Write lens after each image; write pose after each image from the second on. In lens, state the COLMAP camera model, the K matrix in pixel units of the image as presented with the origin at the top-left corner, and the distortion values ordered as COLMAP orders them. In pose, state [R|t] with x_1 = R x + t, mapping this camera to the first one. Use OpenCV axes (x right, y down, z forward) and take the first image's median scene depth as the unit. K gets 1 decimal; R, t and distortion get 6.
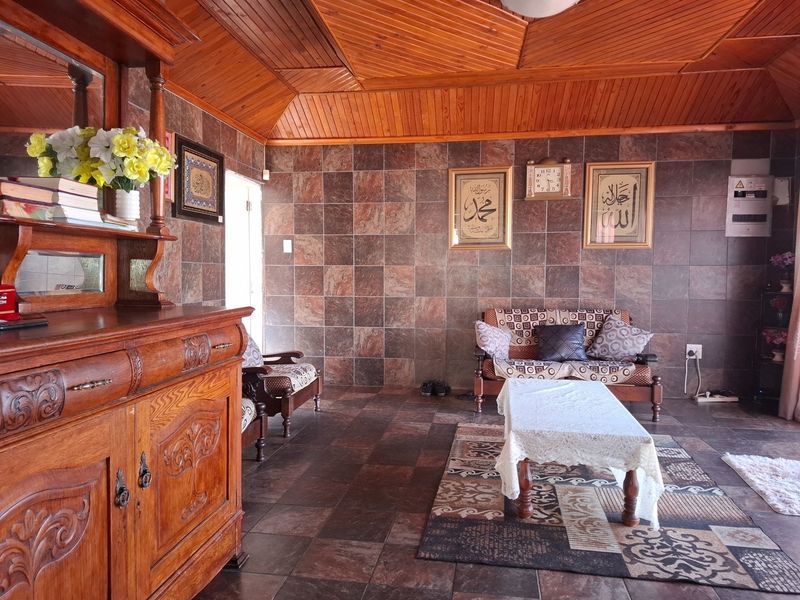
lens RADIAL K [[562.4, 0, 393.6], [0, 562.4, 301.1], [0, 0, 1]] dist [0.082718, -0.084220]
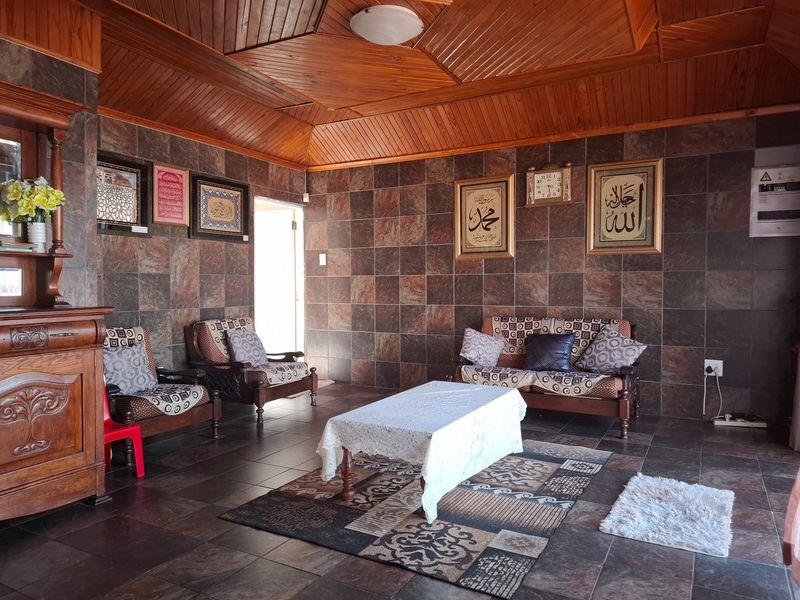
lens RADIAL K [[562.4, 0, 393.6], [0, 562.4, 301.1], [0, 0, 1]] dist [0.082718, -0.084220]
pose [[0.938776, 0.002860, -0.344516, 0.368852], [-0.010281, 0.999753, -0.019714, 0.007411], [0.344375, 0.022049, 0.938573, -0.004430]]
